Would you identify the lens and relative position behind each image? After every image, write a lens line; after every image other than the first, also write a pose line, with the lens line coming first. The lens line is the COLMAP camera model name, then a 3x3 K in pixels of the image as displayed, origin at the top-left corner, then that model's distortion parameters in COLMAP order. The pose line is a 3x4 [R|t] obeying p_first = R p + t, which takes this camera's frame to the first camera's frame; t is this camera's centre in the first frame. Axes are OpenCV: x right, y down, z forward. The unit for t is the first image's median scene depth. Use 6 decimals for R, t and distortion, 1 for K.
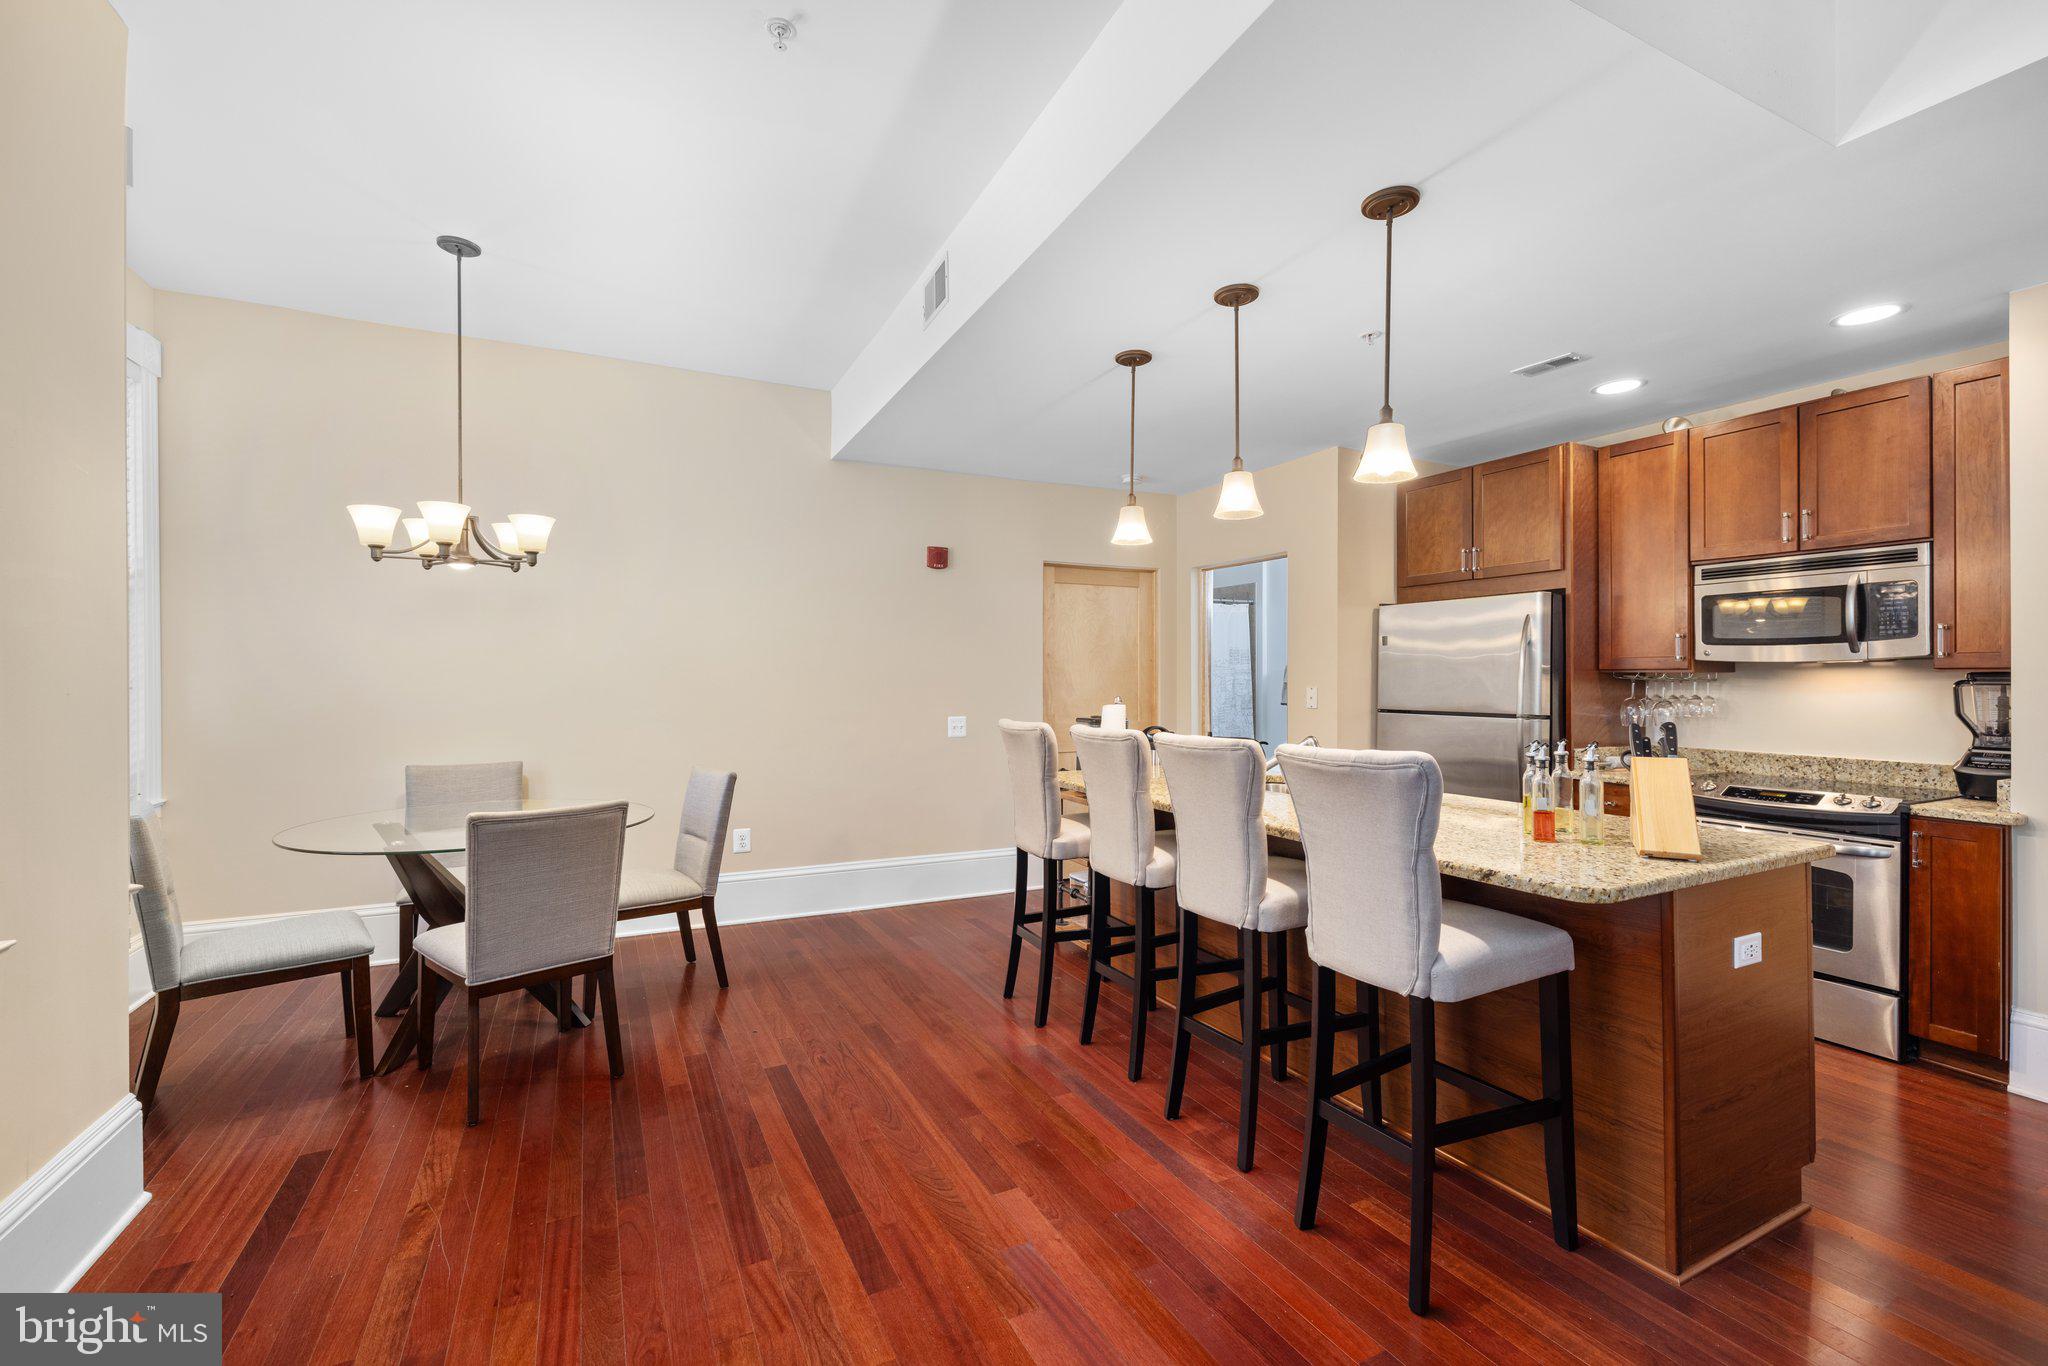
lens RADIAL K [[864.1, 0, 1009.1], [0, 864.1, 679.1], [0, 0, 1]] dist [-0.012569, 0.002818]
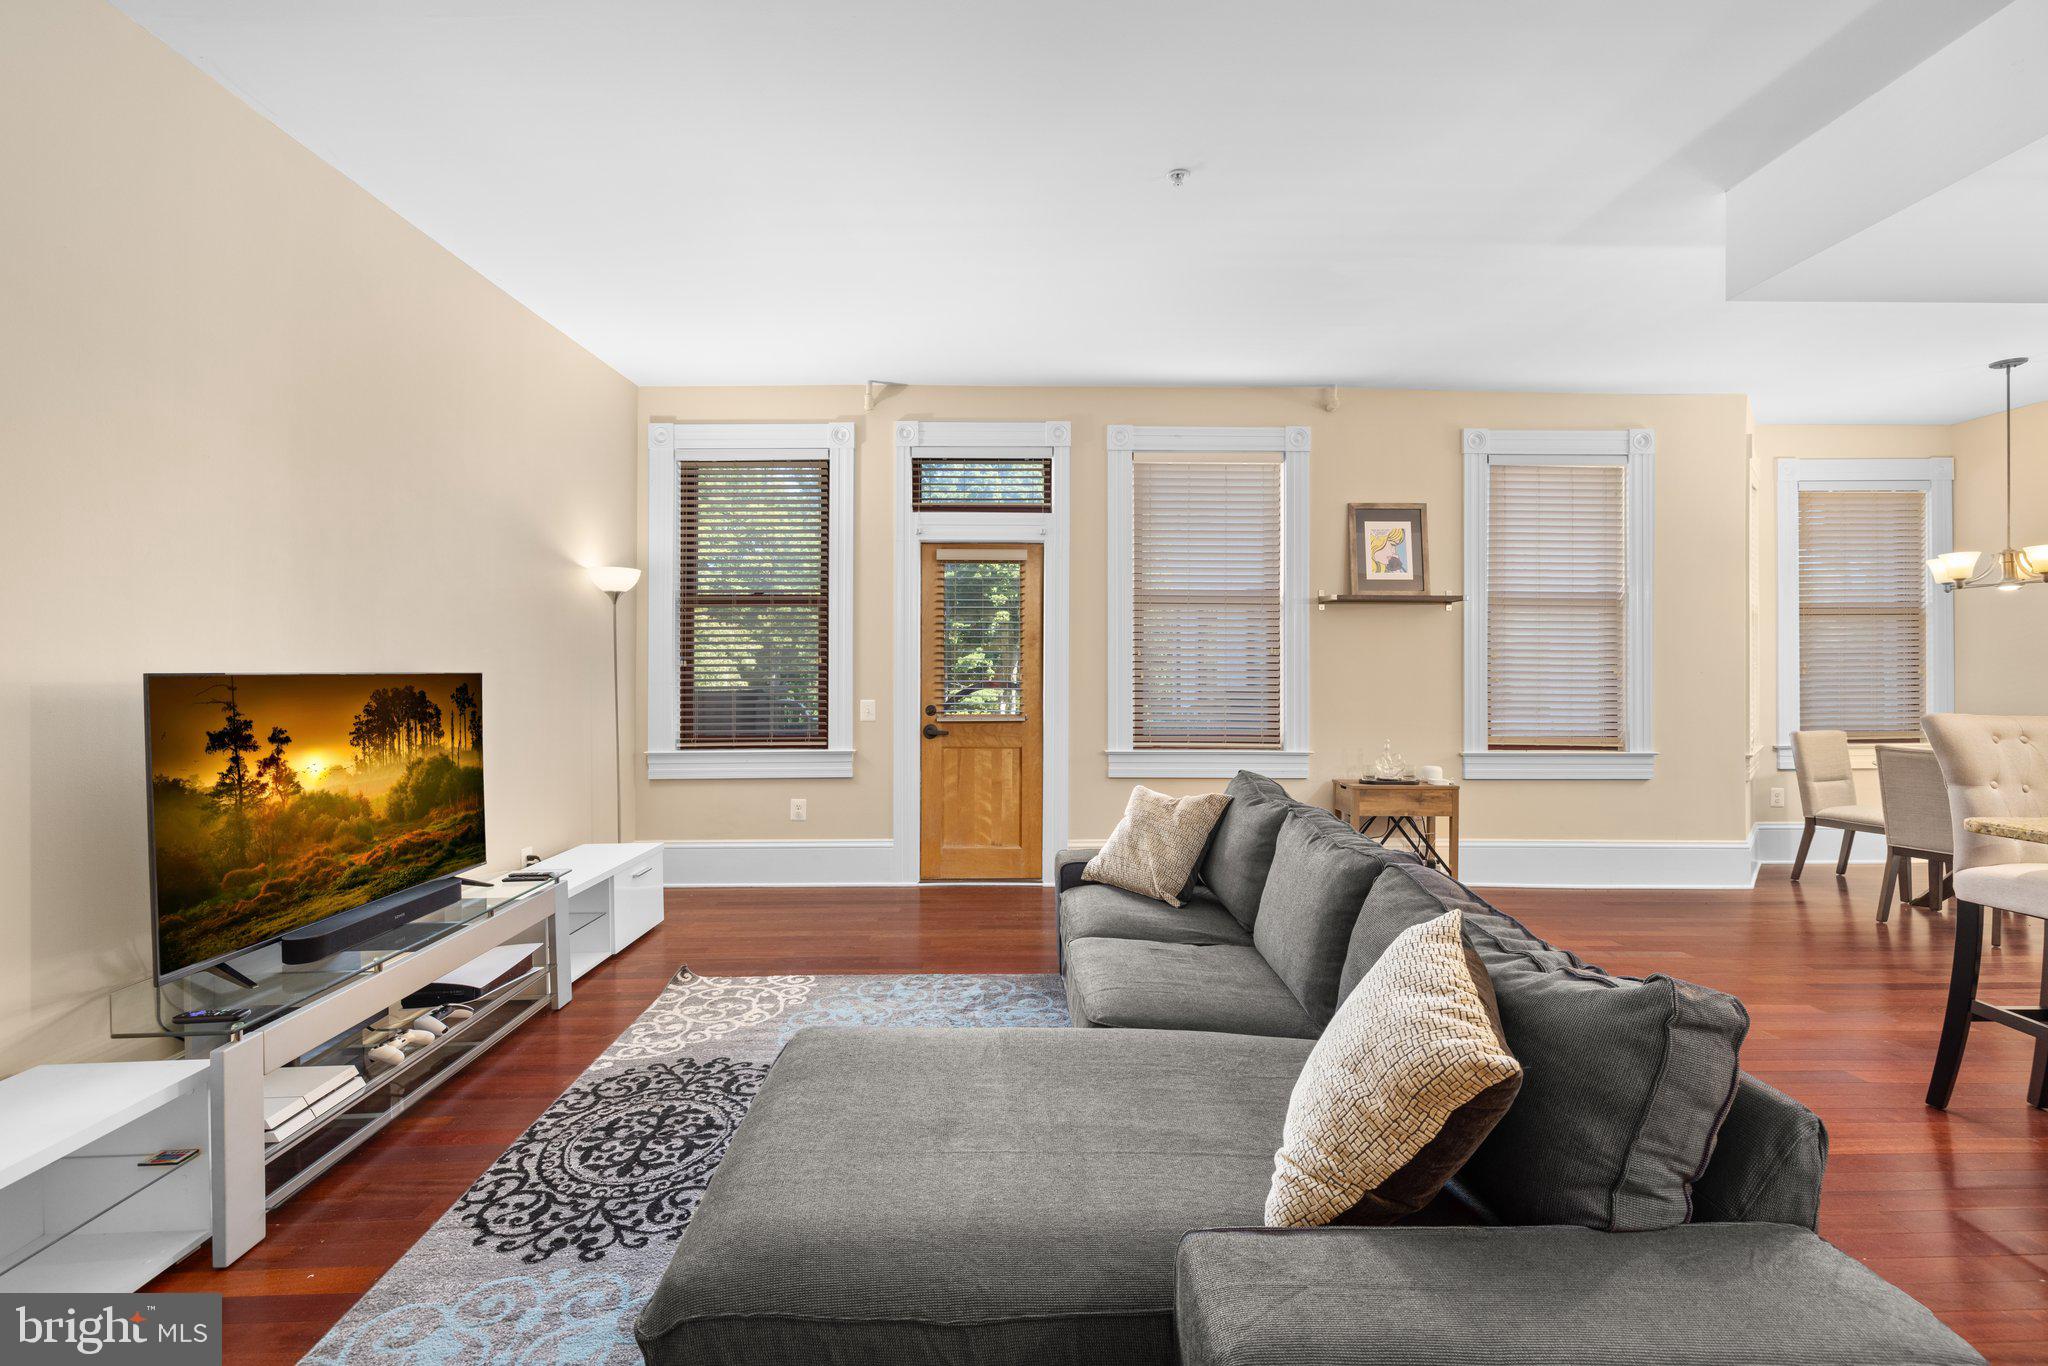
lens RADIAL K [[864.1, 0, 1014.3], [0, 864.1, 669.9], [0, 0, 1]] dist [-0.012569, 0.002818]
pose [[-0.429956, -0.003278, -0.902844, 1.199828], [-0.004034, 0.999990, -0.001709, 0.011203], [0.902841, 0.002907, -0.429965, 0.113477]]
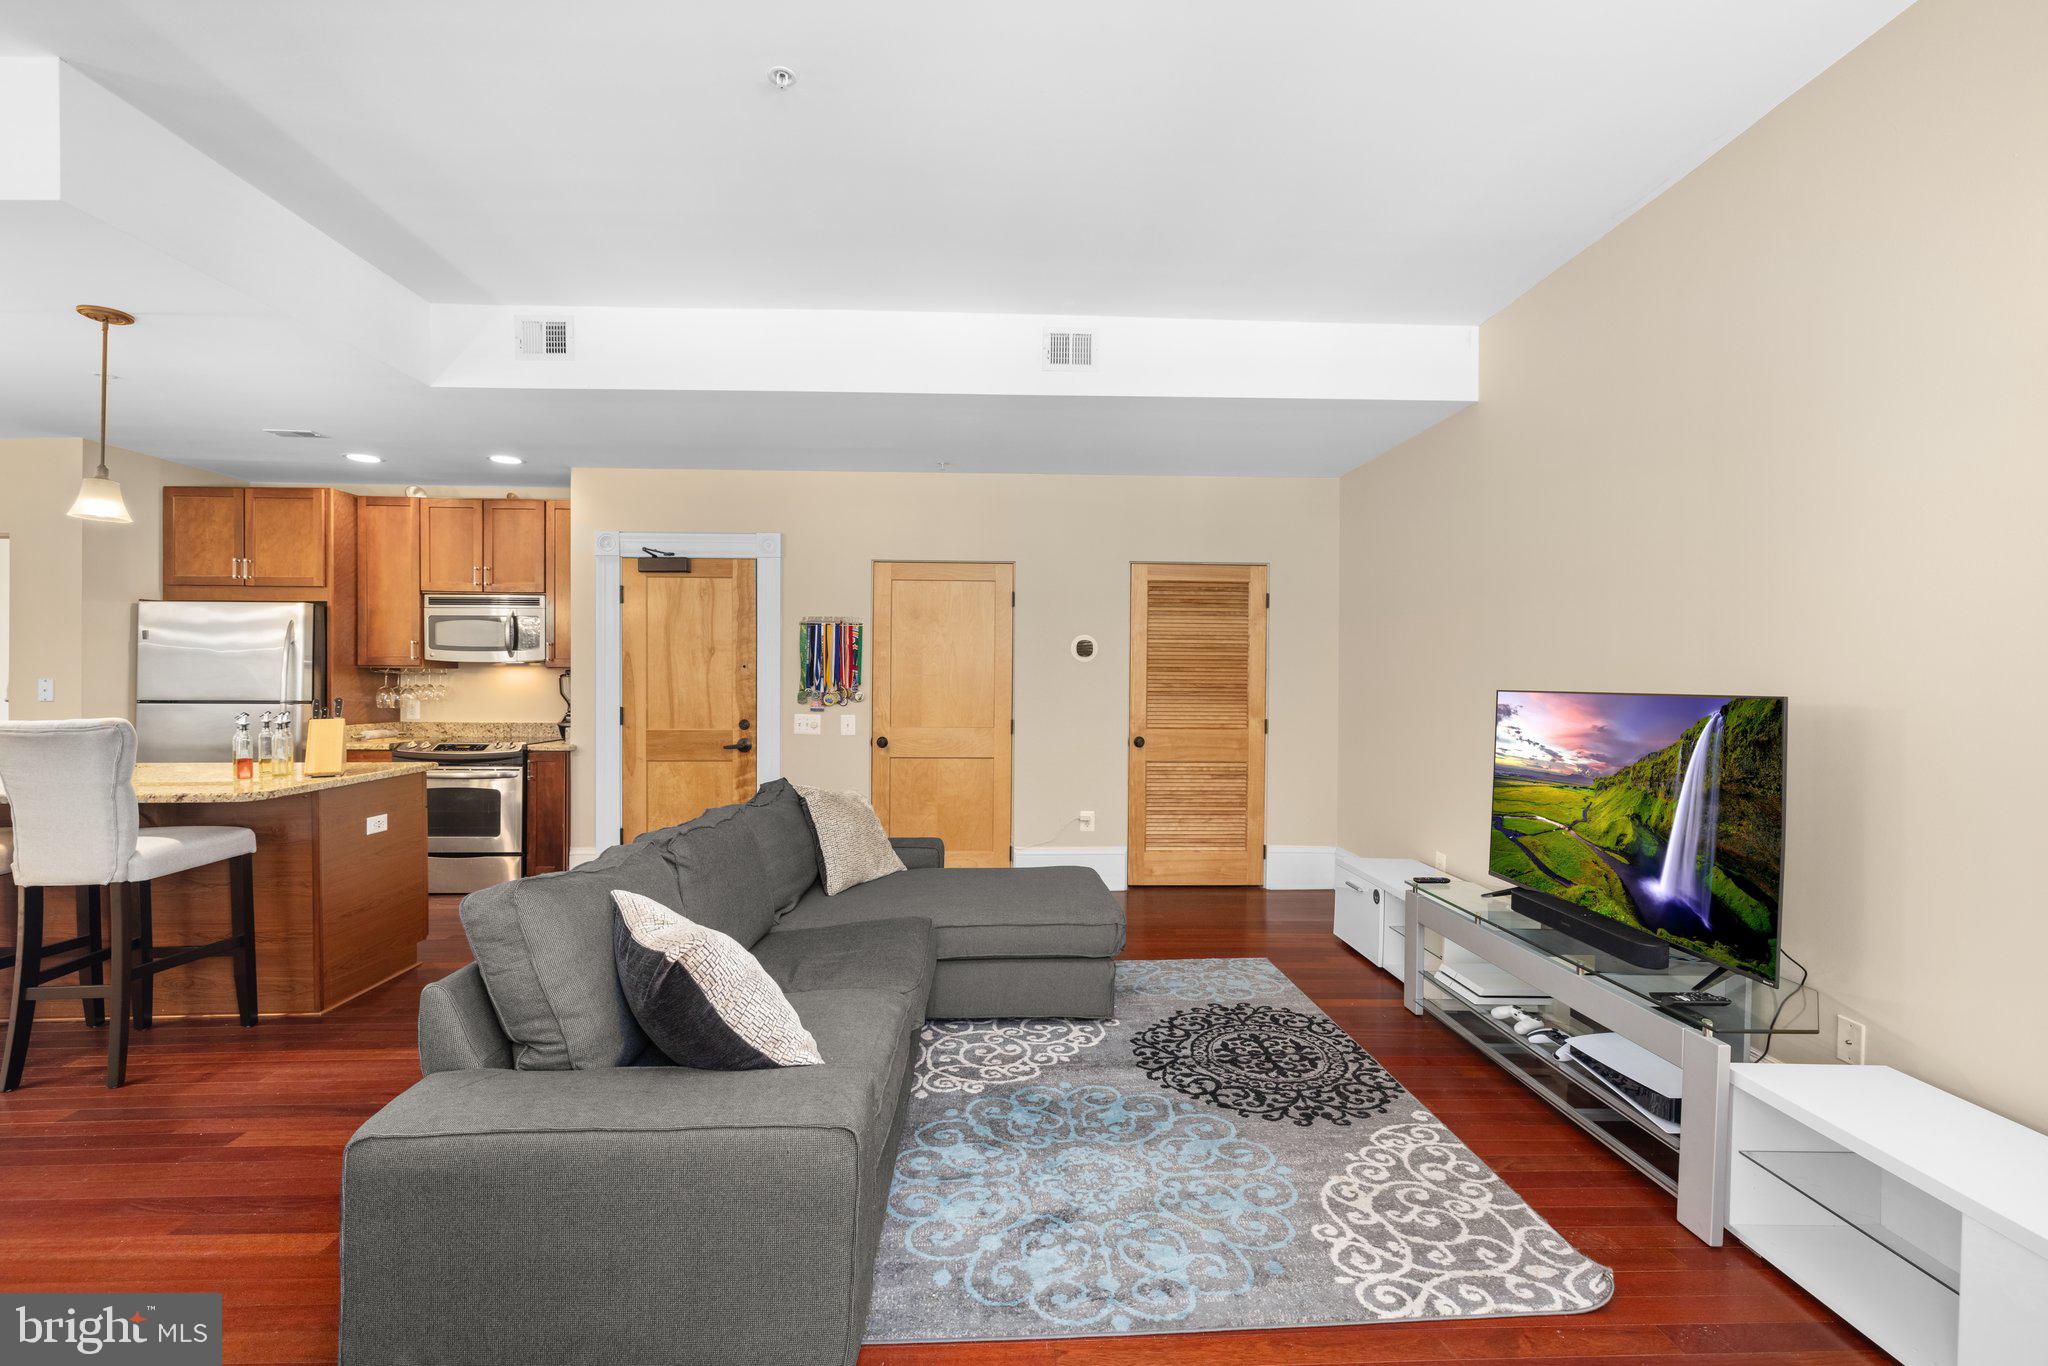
lens RADIAL K [[864.1, 0, 1049.5], [0, 864.1, 683.7], [0, 0, 1]] dist [-0.012569, 0.002818]
pose [[0.381995, -0.004211, 0.924155, -0.140406], [-0.004469, 0.999970, 0.006404, 0.004888], [-0.924154, -0.006576, 0.381964, -0.548427]]
